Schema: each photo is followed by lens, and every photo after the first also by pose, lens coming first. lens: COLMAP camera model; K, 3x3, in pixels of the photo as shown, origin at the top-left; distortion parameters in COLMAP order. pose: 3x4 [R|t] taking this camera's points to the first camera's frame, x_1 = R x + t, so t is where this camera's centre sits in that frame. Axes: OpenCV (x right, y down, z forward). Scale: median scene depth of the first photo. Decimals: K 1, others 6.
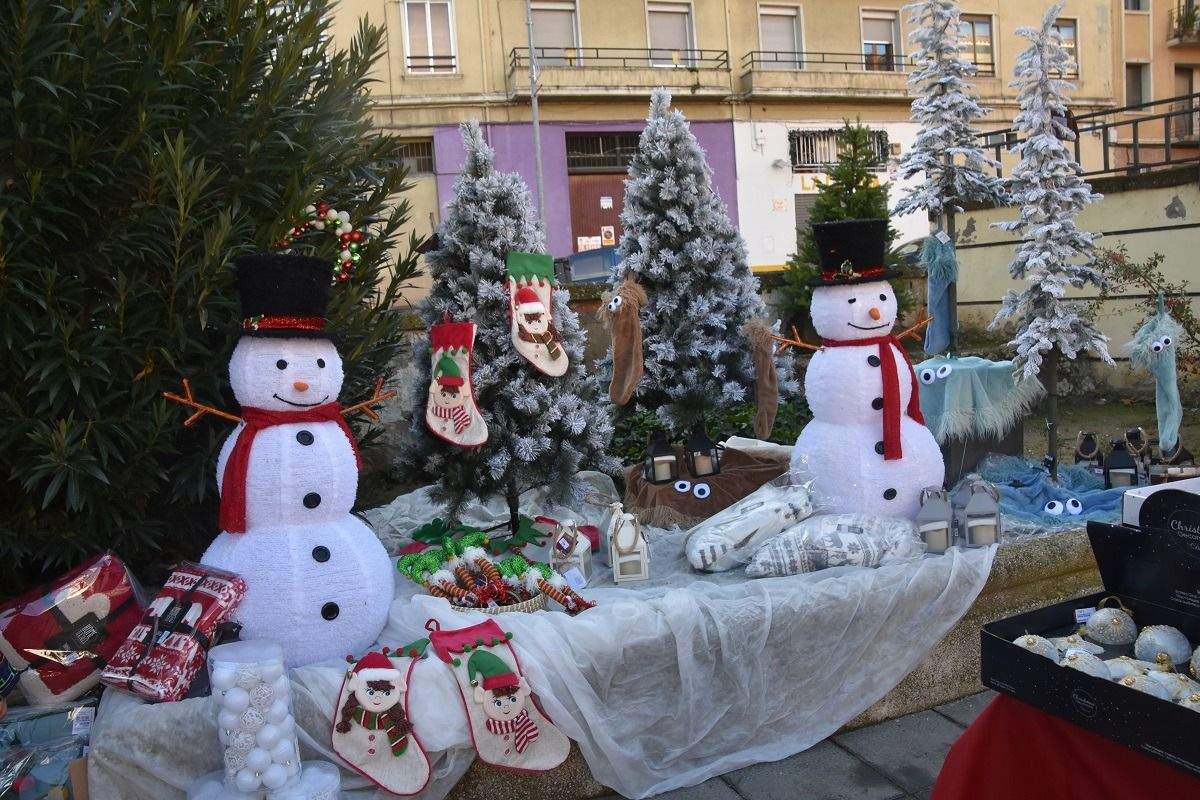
lens RADIAL K [[932.1, 0, 607.6], [0, 932.1, 410.6], [0, 0, 1]] dist [-0.182410, 0.122373]
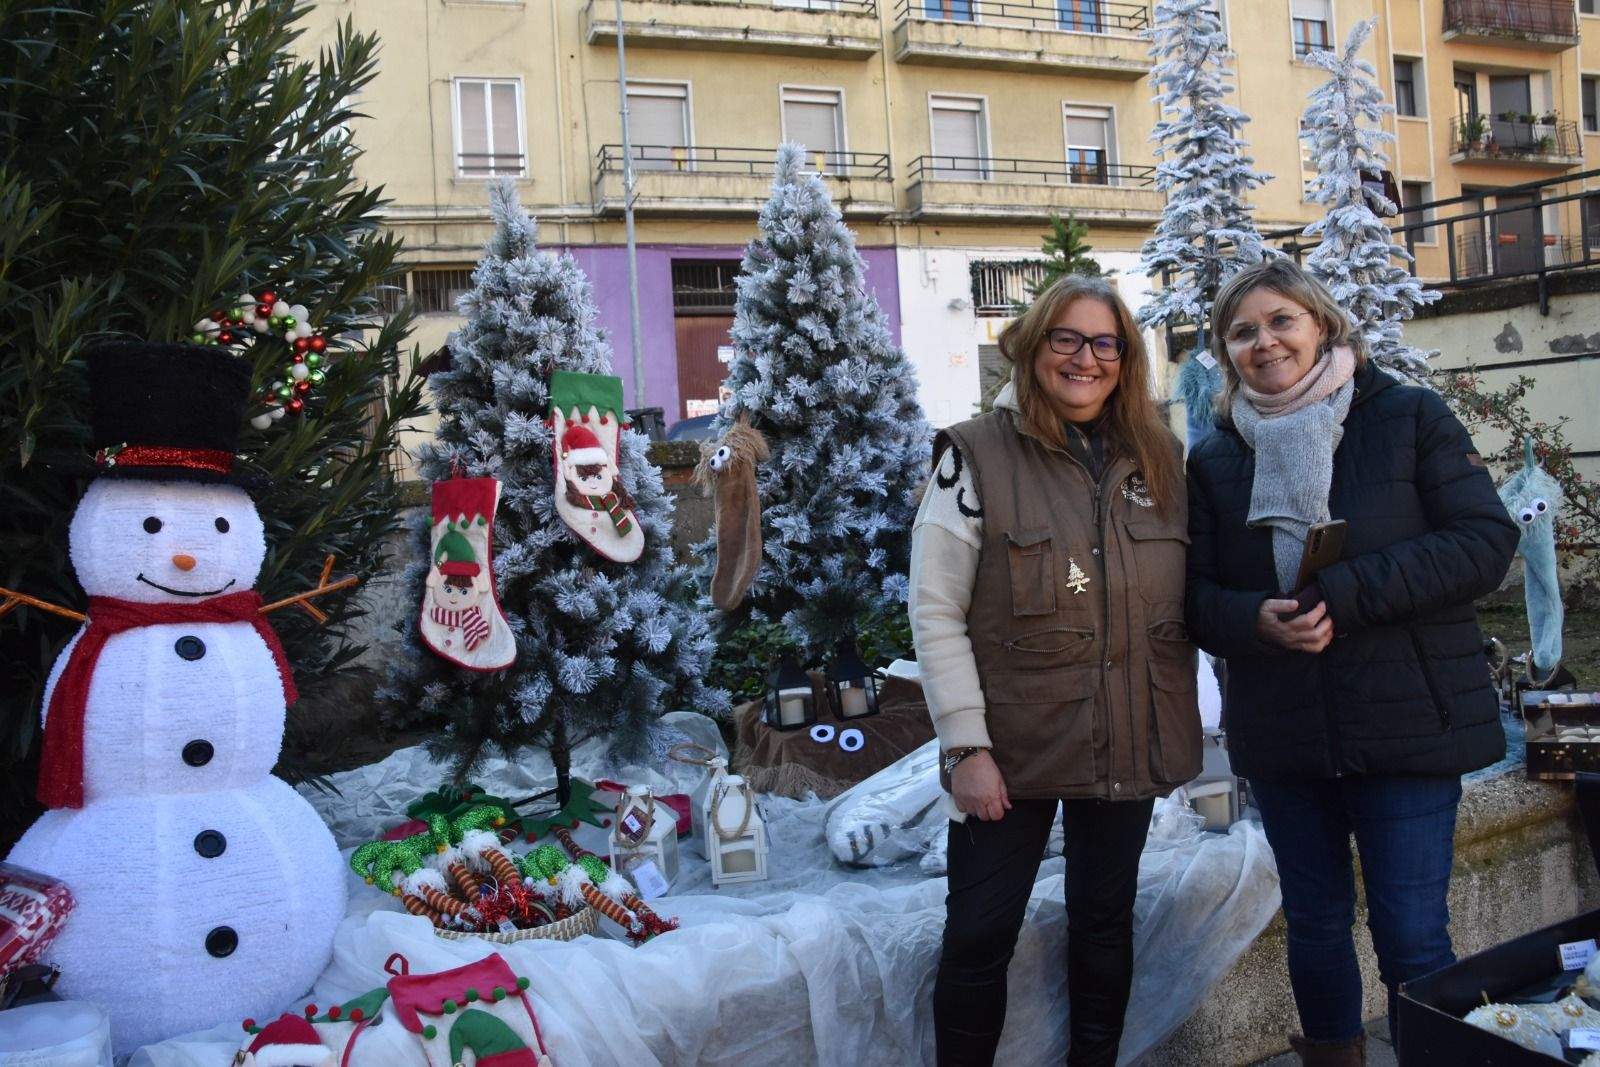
lens RADIAL K [[1242.8, 0, 810.2], [0, 1242.8, 547.6], [0, 0, 1]] dist [-0.182410, 0.122373]
pose [[0.997931, 0.001608, 0.064270, 0.017528], [0.003076, 0.997348, -0.072710, 0.015718], [-0.064216, 0.072757, 0.995280, 0.135380]]
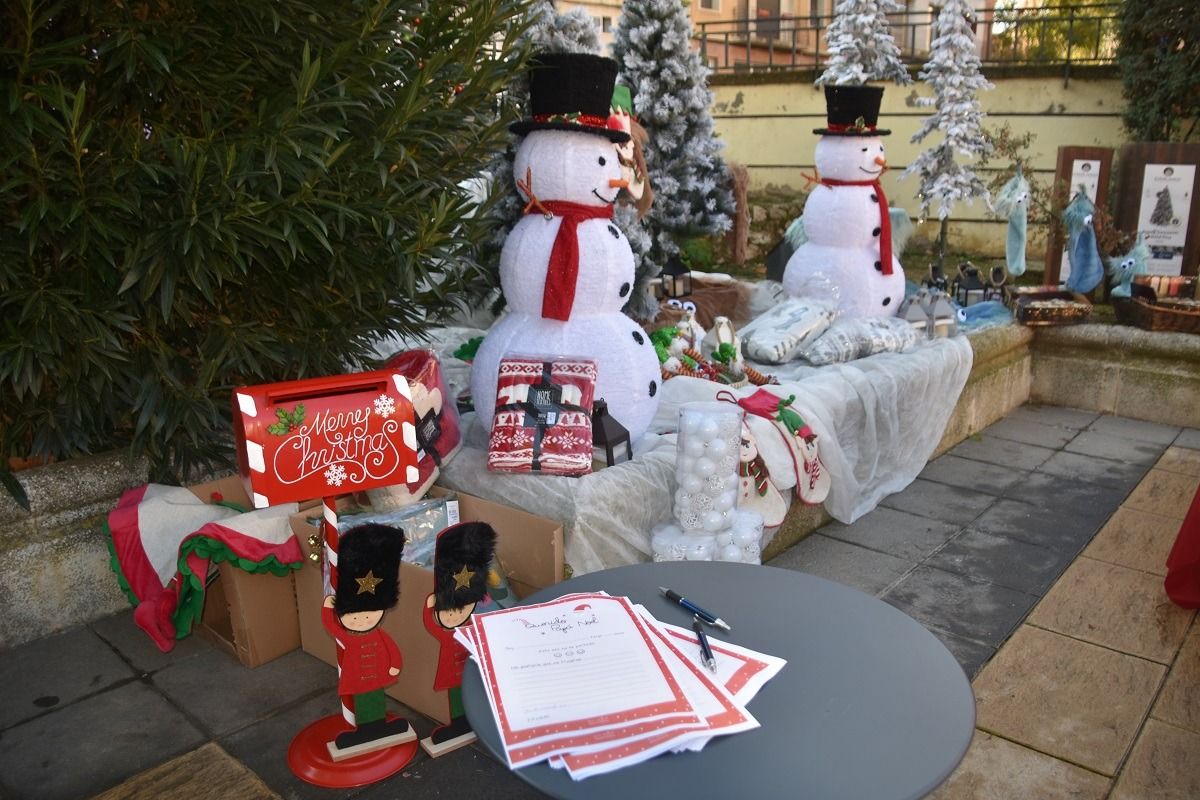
lens RADIAL K [[932.1, 0, 607.6], [0, 932.1, 410.6], [0, 0, 1]] dist [-0.182410, 0.122373]
pose [[0.889084, -0.061321, 0.453618, -0.595400], [-0.000600, 0.990829, 0.135119, 0.063920], [-0.457744, -0.120404, 0.880894, 0.013404]]
